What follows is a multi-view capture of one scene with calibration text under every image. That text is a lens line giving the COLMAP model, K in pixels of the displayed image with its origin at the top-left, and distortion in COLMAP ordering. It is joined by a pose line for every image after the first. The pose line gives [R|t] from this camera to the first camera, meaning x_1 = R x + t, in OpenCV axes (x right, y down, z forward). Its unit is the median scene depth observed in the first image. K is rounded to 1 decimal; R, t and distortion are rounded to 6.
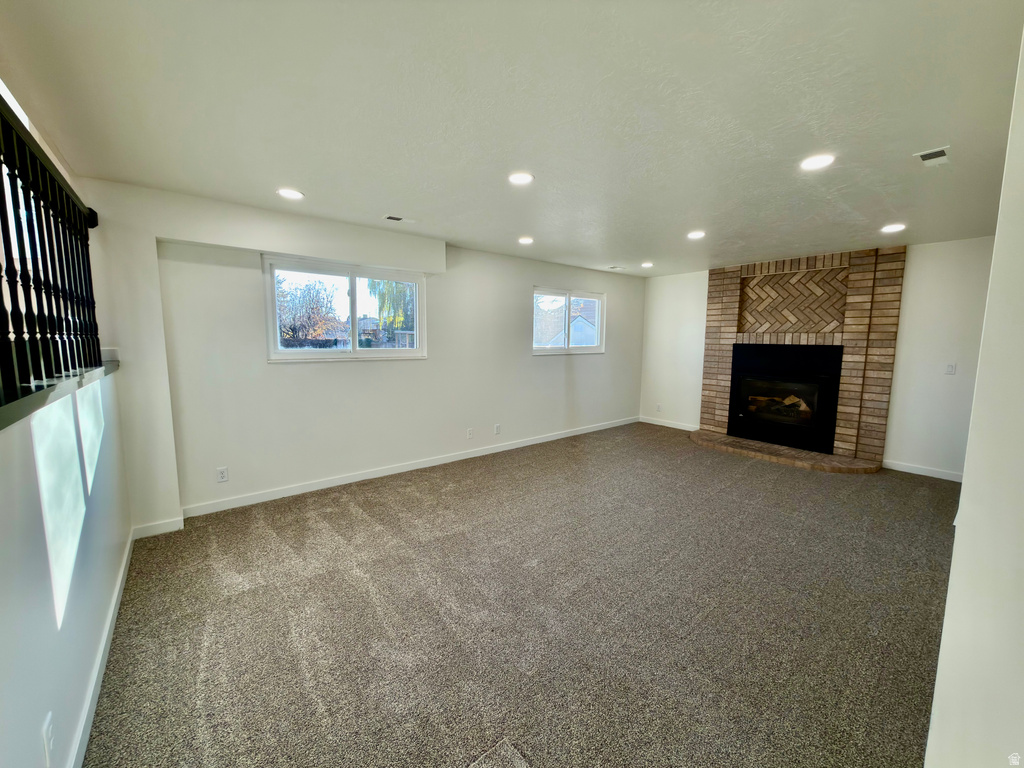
lens RADIAL K [[408.5, 0, 513.4], [0, 408.5, 383.9], [0, 0, 1]] dist [0.001902, -0.000033]
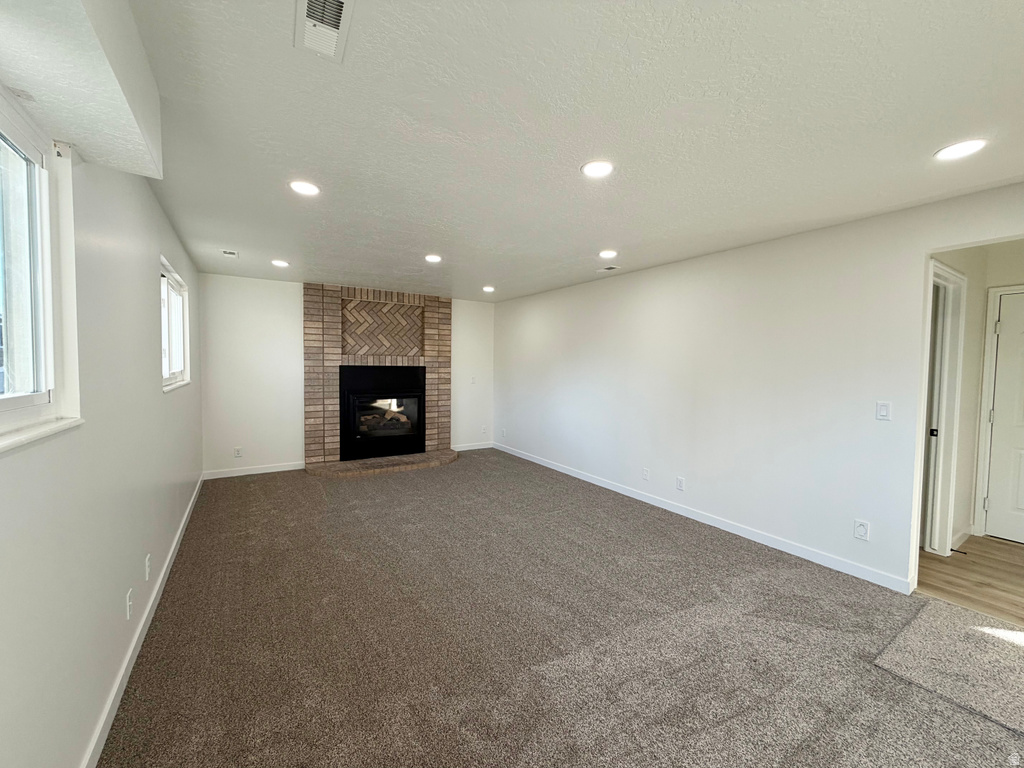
lens RADIAL K [[408.5, 0, 512.1], [0, 408.5, 383.6], [0, 0, 1]] dist [0.001902, -0.000033]
pose [[0.113388, -0.056279, 0.991956, -0.393303], [0.099232, 0.994044, 0.045055, -0.062272], [-0.988583, 0.093325, 0.118297, 0.511841]]
